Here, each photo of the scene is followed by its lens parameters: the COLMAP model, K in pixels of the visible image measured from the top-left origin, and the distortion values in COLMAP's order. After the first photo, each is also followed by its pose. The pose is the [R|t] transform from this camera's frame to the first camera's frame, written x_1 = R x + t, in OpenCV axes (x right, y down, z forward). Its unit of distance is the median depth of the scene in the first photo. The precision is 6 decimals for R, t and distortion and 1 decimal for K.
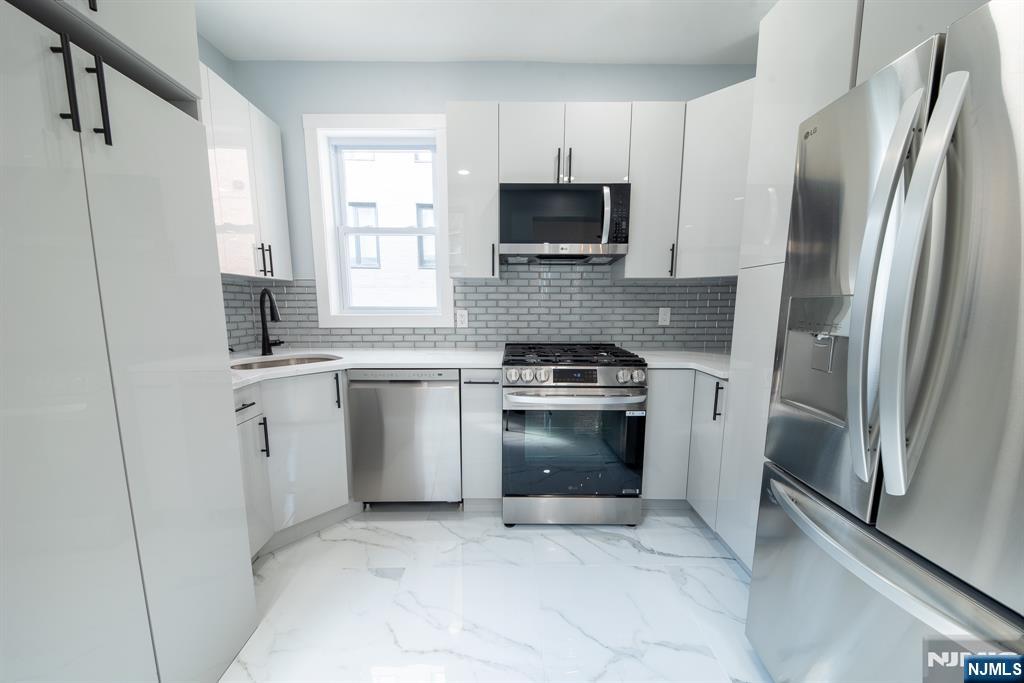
lens RADIAL K [[349.0, 0, 511.9], [0, 349.0, 353.4], [0, 0, 1]] dist [-0.000411, -0.000385]
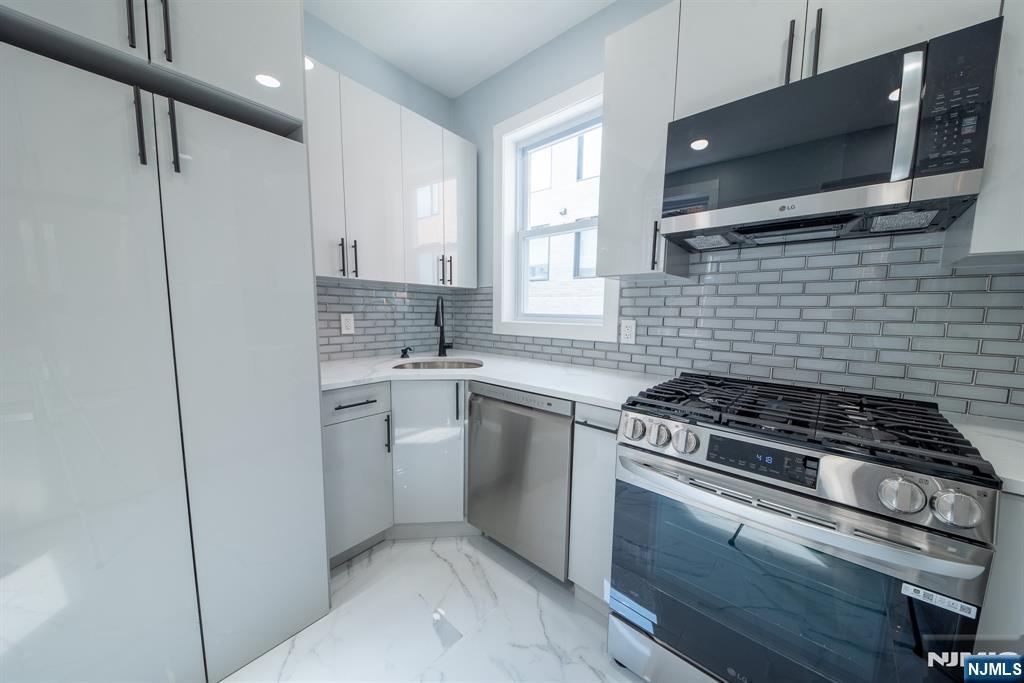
lens RADIAL K [[349.0, 0, 511.9], [0, 349.0, 353.4], [0, 0, 1]] dist [-0.000411, -0.000385]
pose [[0.742466, 0.089345, -0.663899, 0.202930], [-0.105987, 0.994250, 0.015274, -0.046436], [0.661446, 0.059024, 0.747666, 0.341039]]
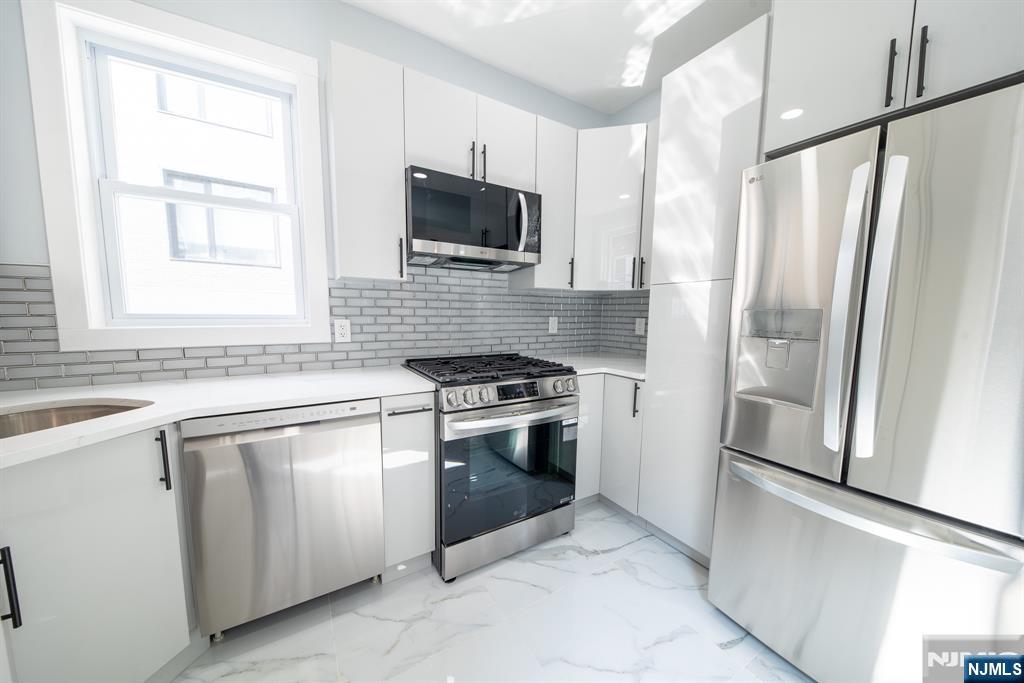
lens RADIAL K [[349.0, 0, 511.9], [0, 349.0, 353.4], [0, 0, 1]] dist [-0.000411, -0.000385]
pose [[0.857297, -0.052129, 0.512176, -0.260394], [0.063585, 0.997965, -0.004857, -0.026794], [-0.510881, 0.036730, 0.858867, 0.182498]]
